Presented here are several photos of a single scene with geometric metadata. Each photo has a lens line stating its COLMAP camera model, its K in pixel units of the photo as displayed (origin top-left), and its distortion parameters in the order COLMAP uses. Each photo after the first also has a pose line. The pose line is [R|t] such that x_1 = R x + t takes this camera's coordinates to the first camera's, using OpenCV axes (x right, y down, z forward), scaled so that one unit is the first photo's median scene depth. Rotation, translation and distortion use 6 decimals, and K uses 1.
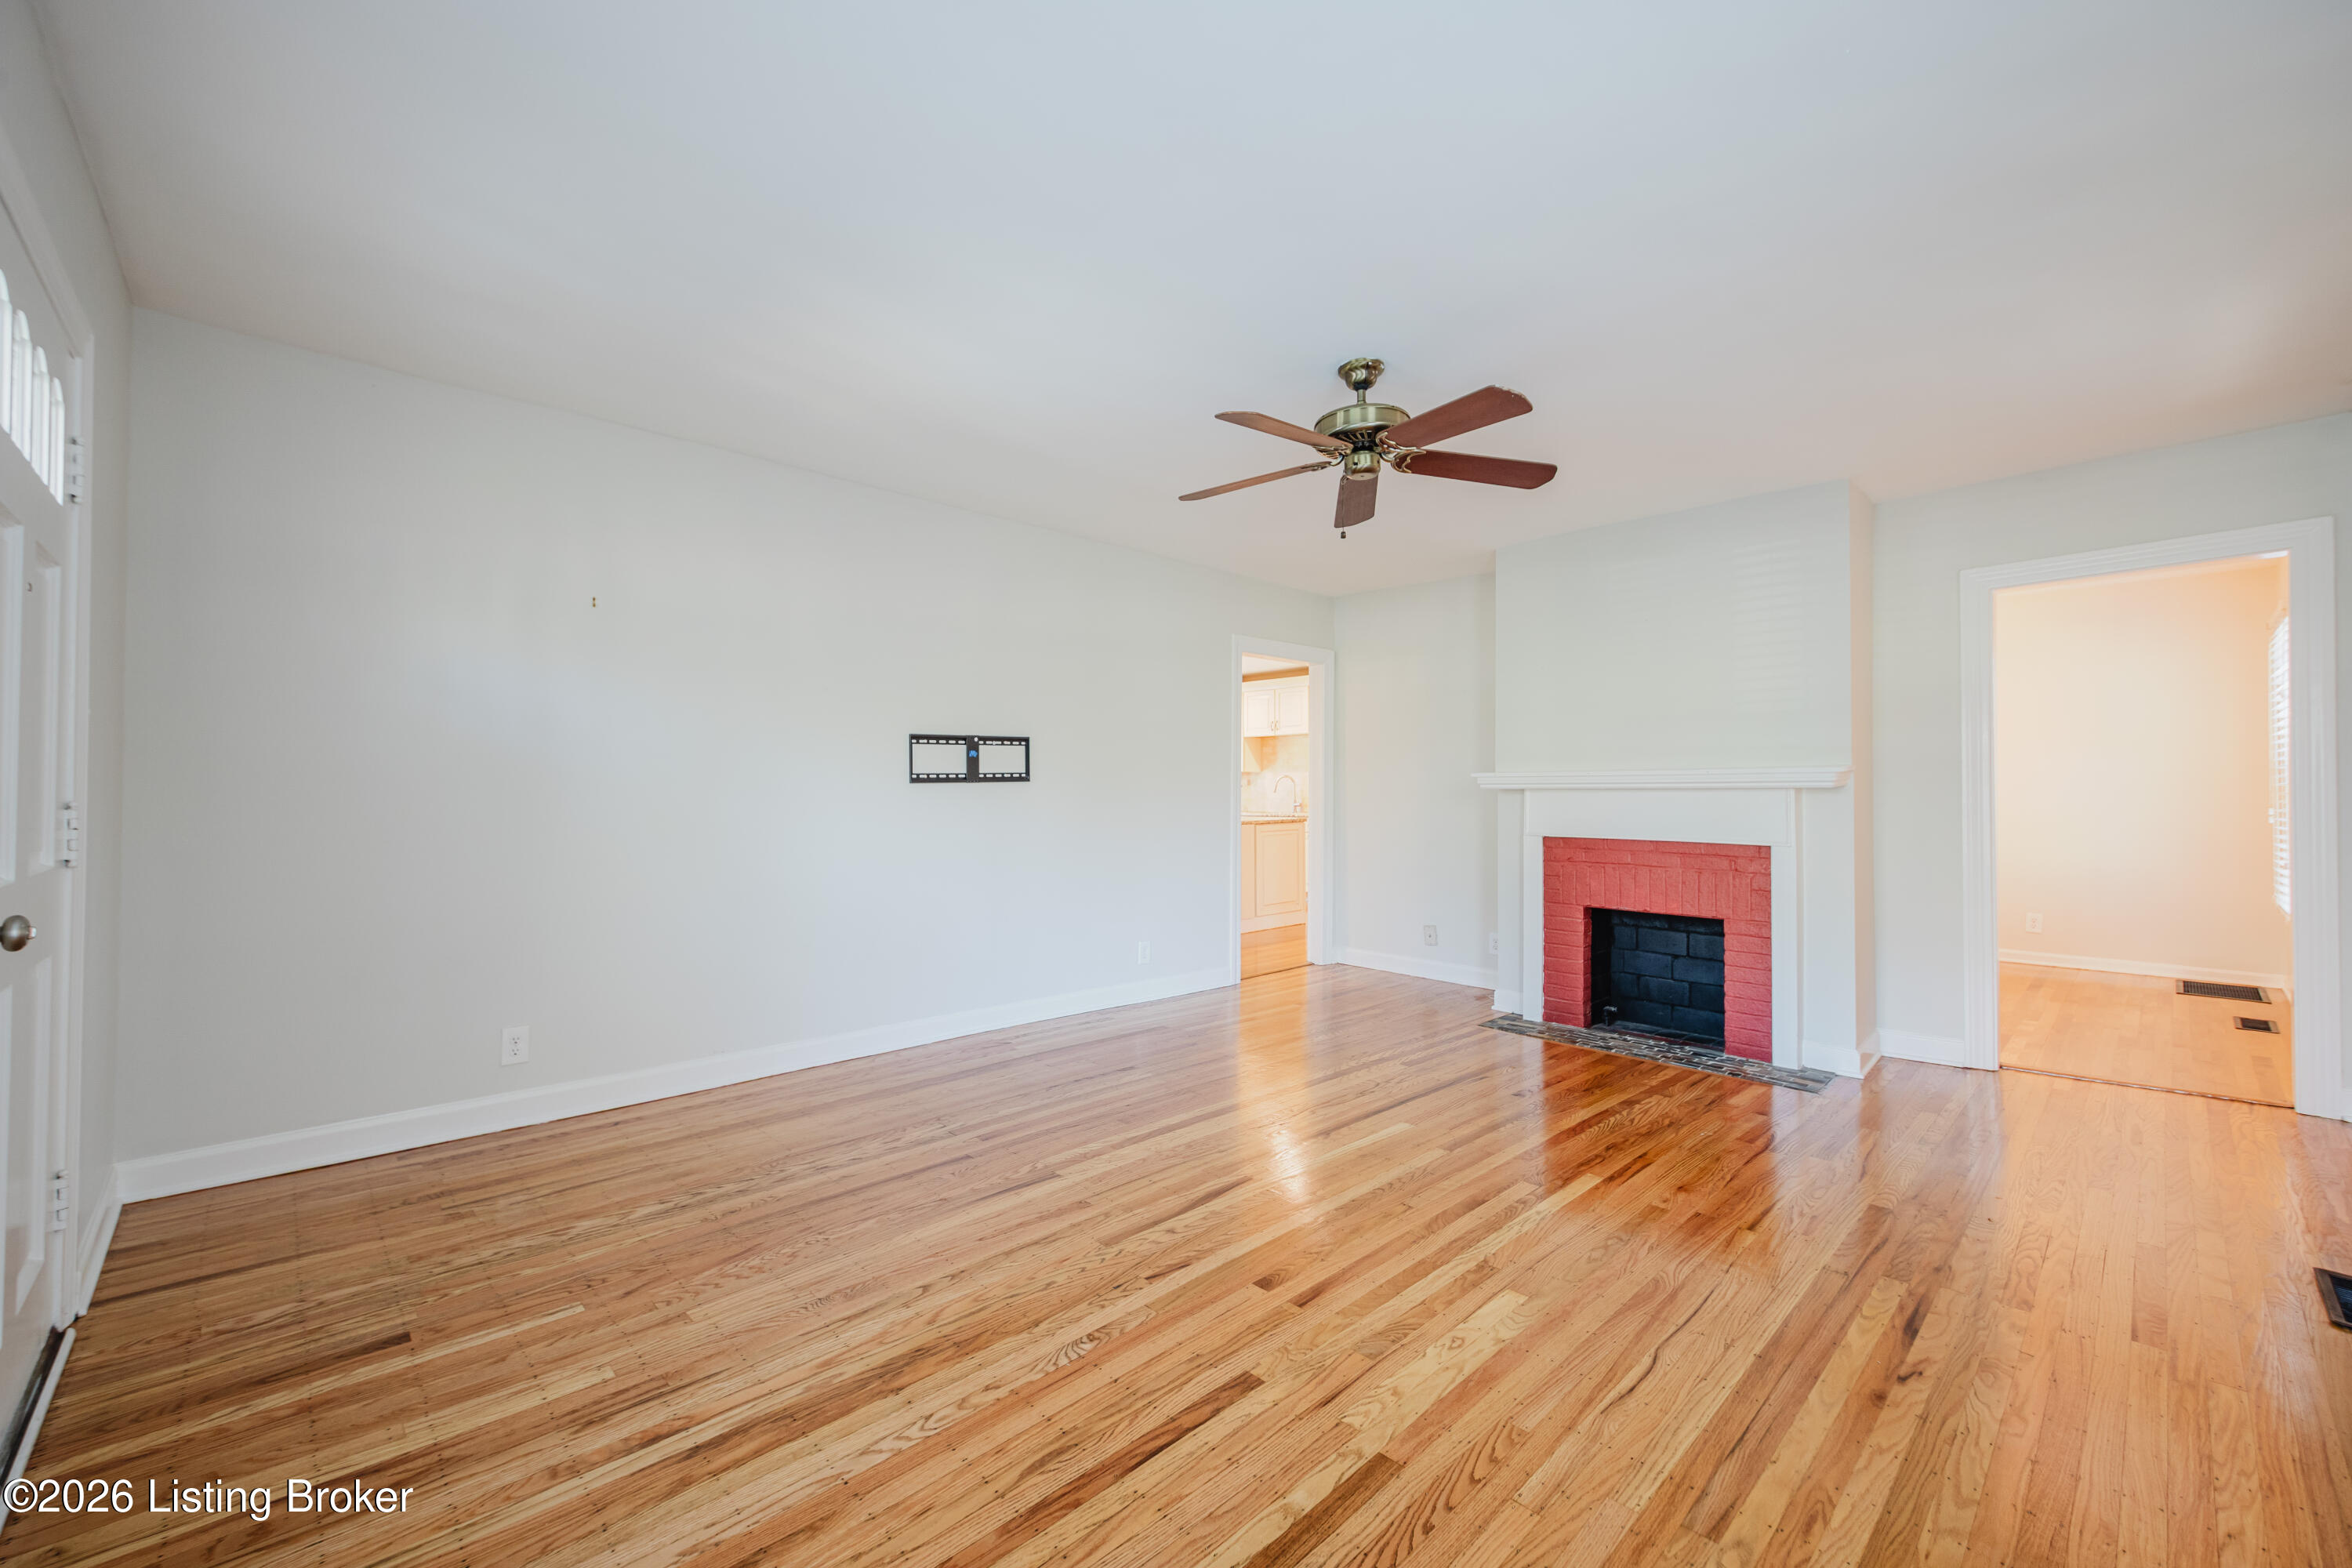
lens RADIAL K [[927.8, 0, 1176.0], [0, 927.8, 784.0], [0, 0, 1]] dist [0.003259, 0.000012]
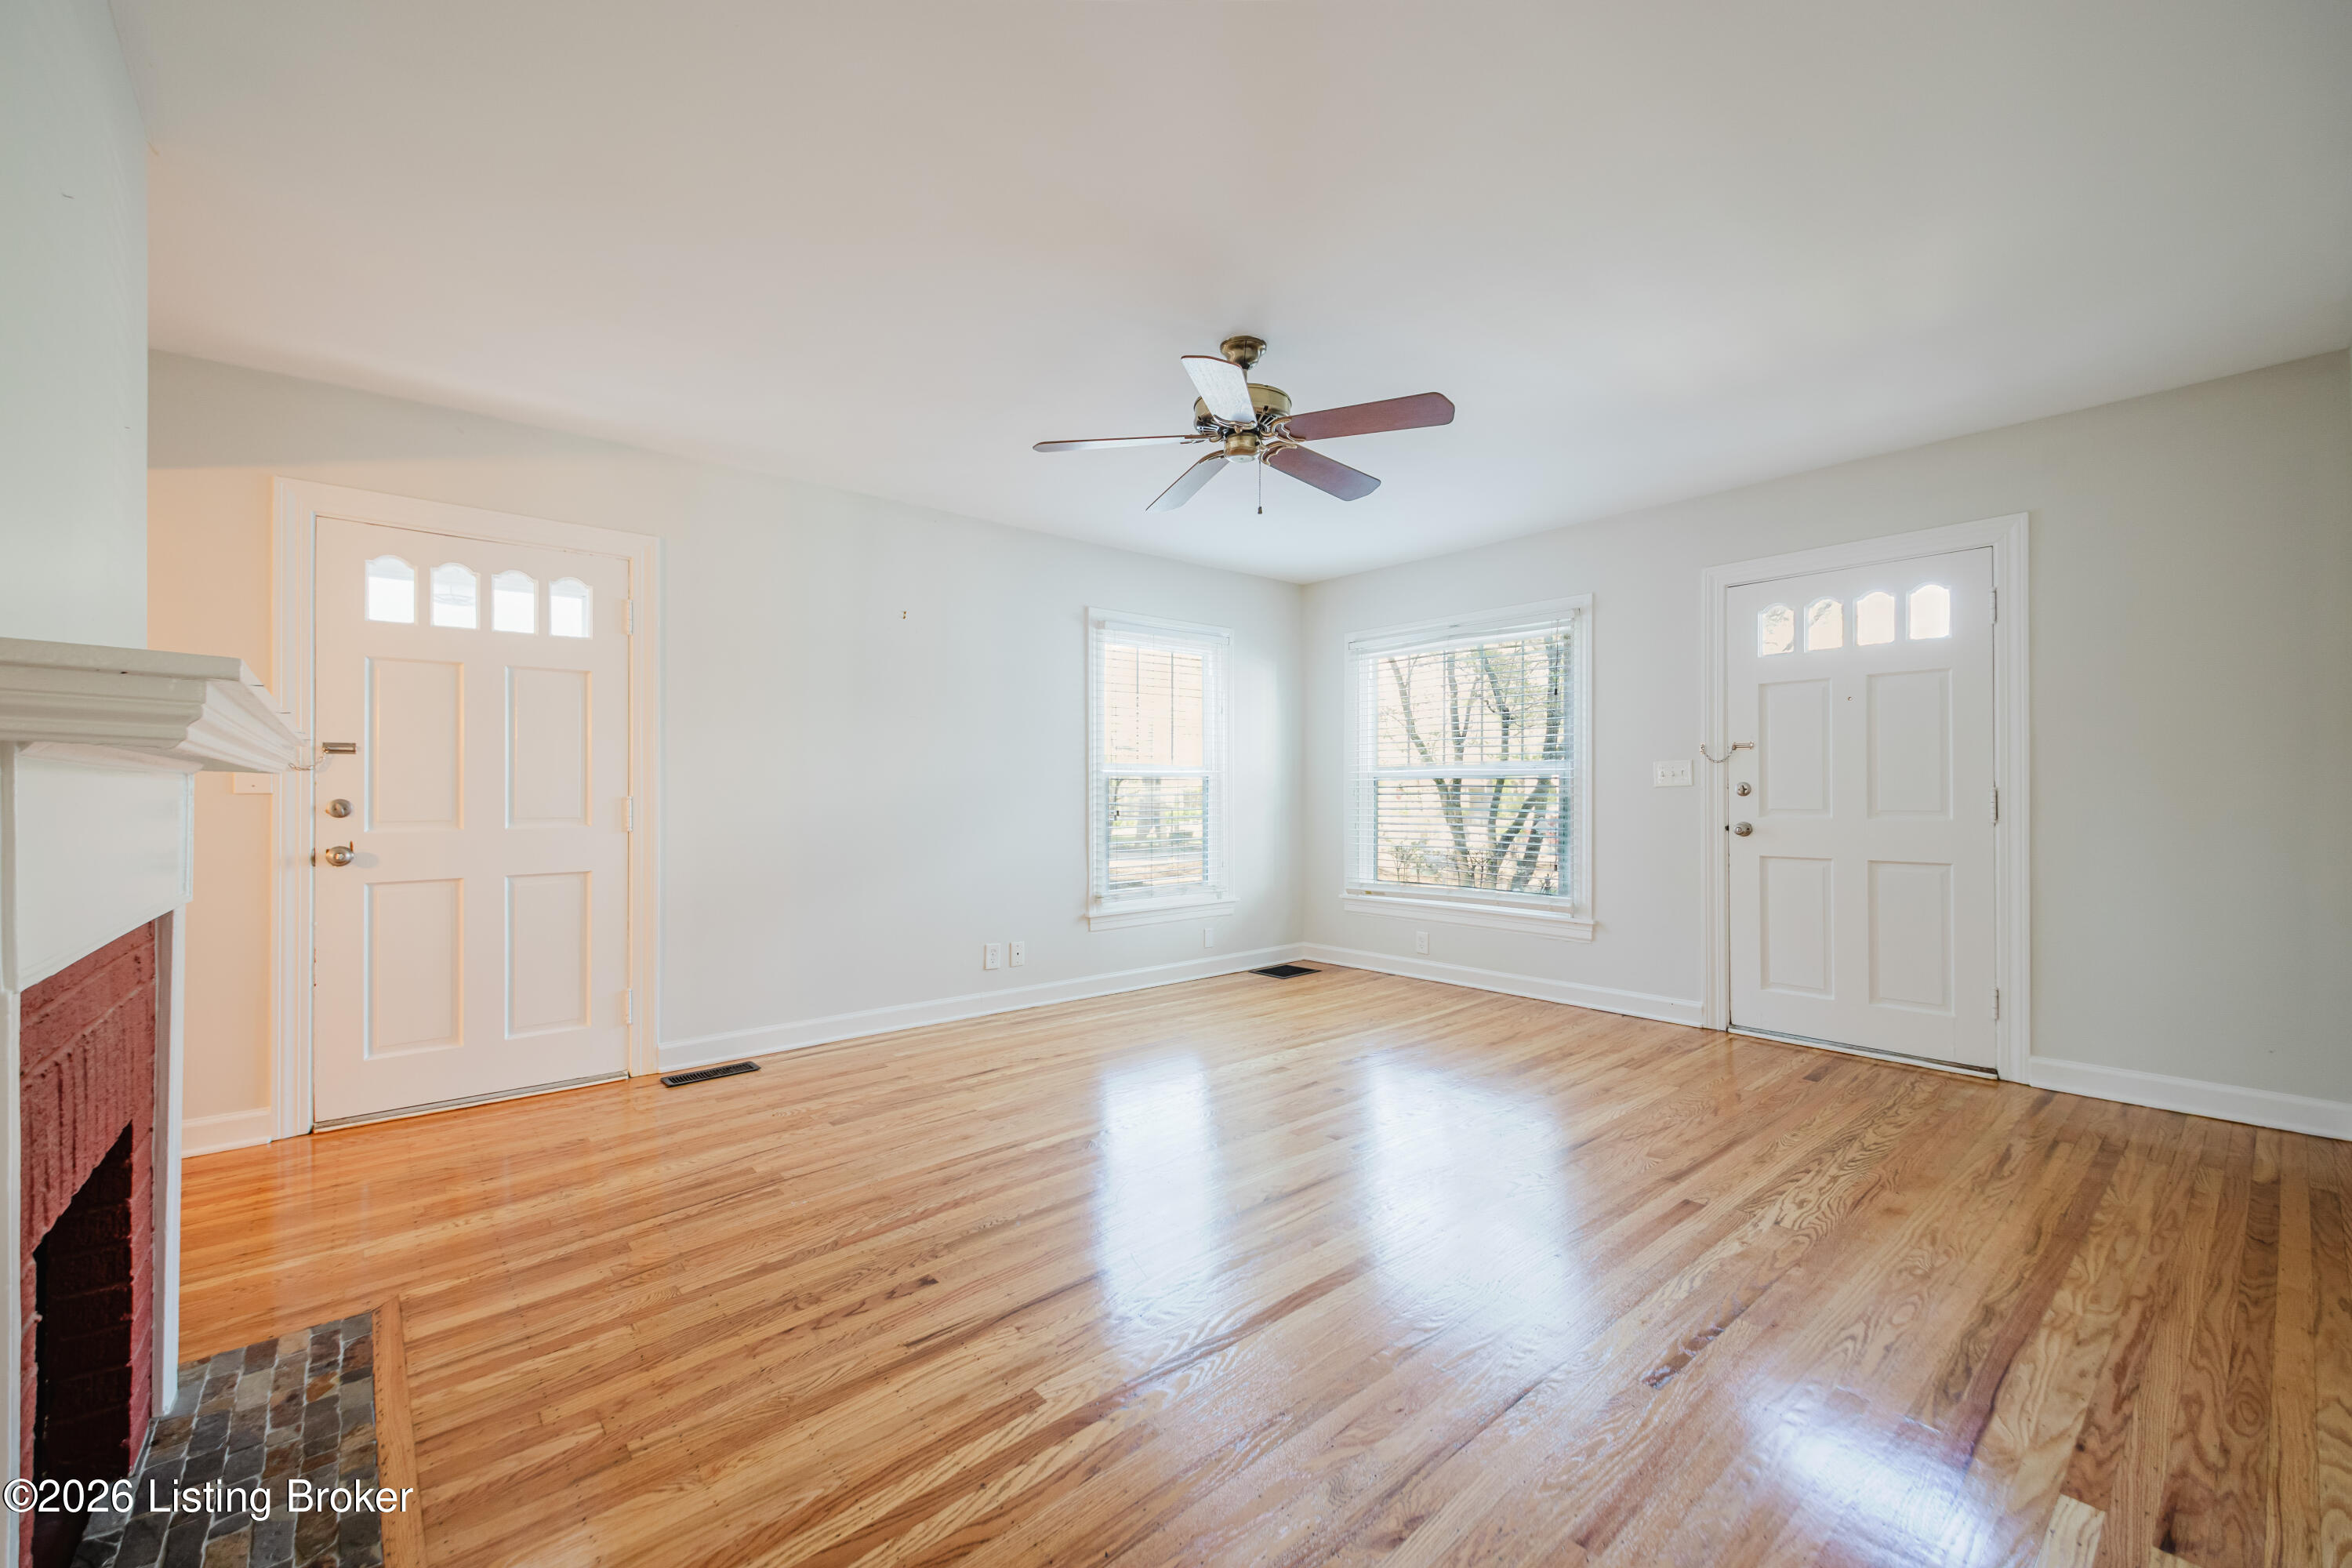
lens RADIAL K [[927.8, 0, 1176.0], [0, 927.8, 784.0], [0, 0, 1]] dist [0.003259, 0.000012]
pose [[-0.998084, -0.002220, 0.061835, 0.215826], [-0.002879, 0.999940, -0.010556, 0.022040], [-0.061808, -0.010714, -0.998031, 2.006766]]
